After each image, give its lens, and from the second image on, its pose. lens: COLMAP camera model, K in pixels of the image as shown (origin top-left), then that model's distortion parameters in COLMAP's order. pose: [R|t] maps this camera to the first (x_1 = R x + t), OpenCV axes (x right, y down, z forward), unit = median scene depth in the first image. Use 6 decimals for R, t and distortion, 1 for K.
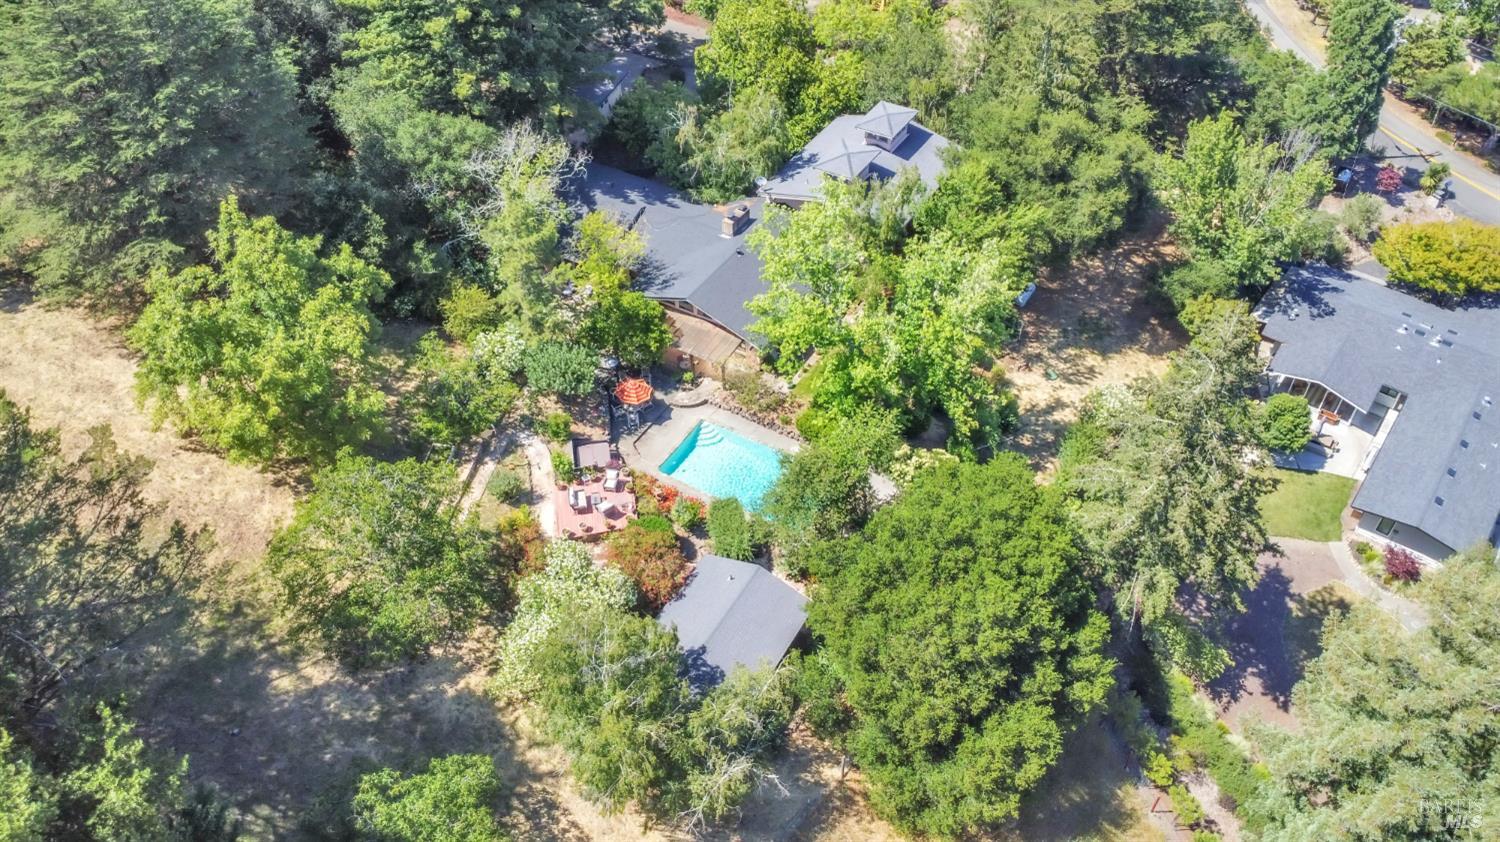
lens RADIAL K [[1093.6, 0, 750.0], [0, 1093.6, 421.0], [0, 0, 1]] dist [-0.028406, -0.002956]
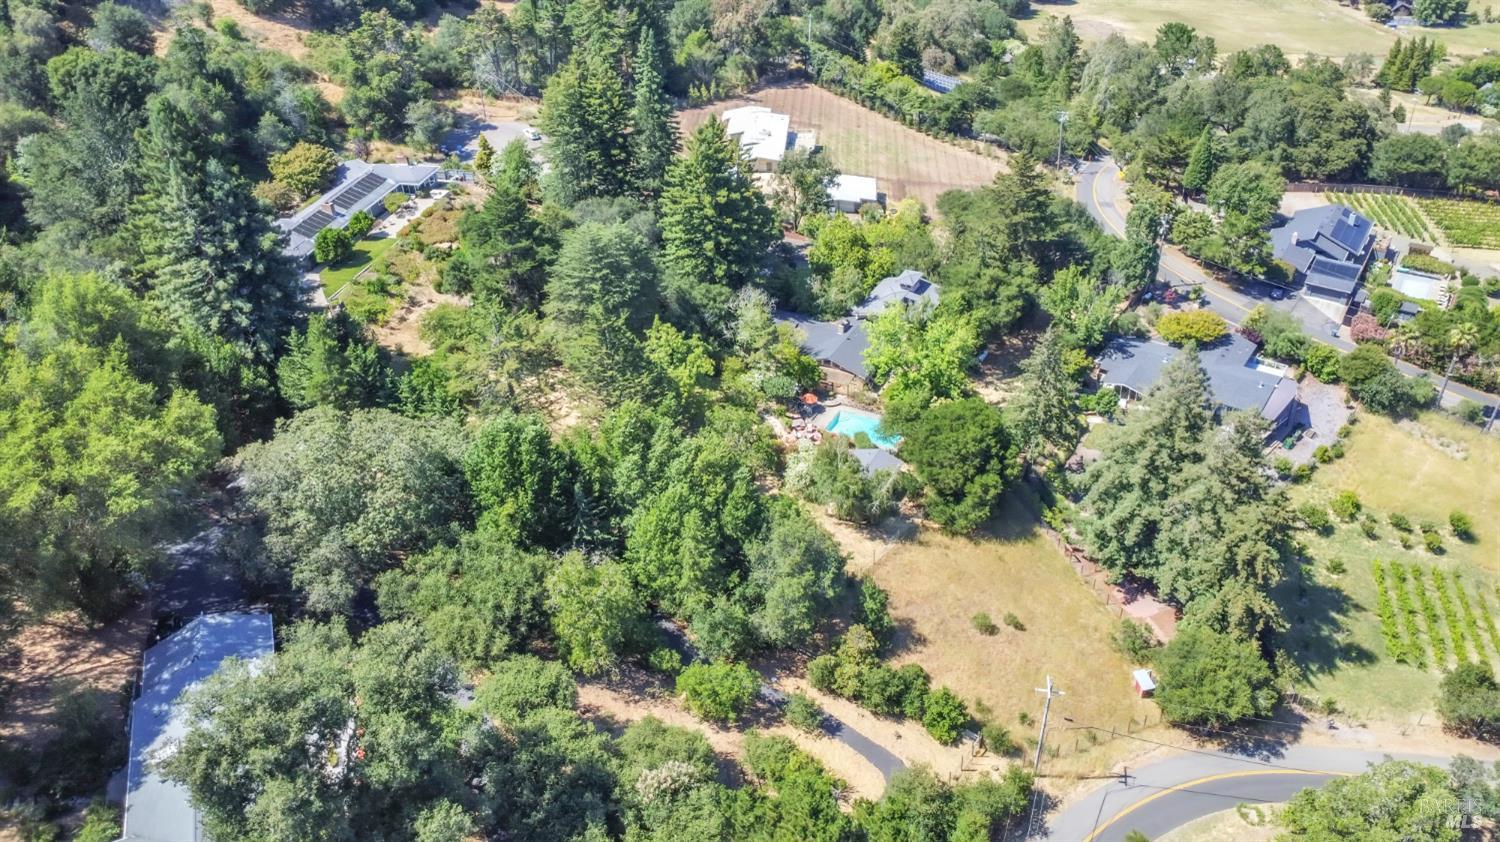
lens RADIAL K [[1093.6, 0, 750.0], [0, 1093.6, 421.0], [0, 0, 1]] dist [-0.028406, -0.002956]
pose [[0.998521, -0.053779, 0.007973, -0.227666], [0.054347, 0.983418, -0.173019, 0.365512], [0.001464, 0.173196, 0.984886, -1.094007]]
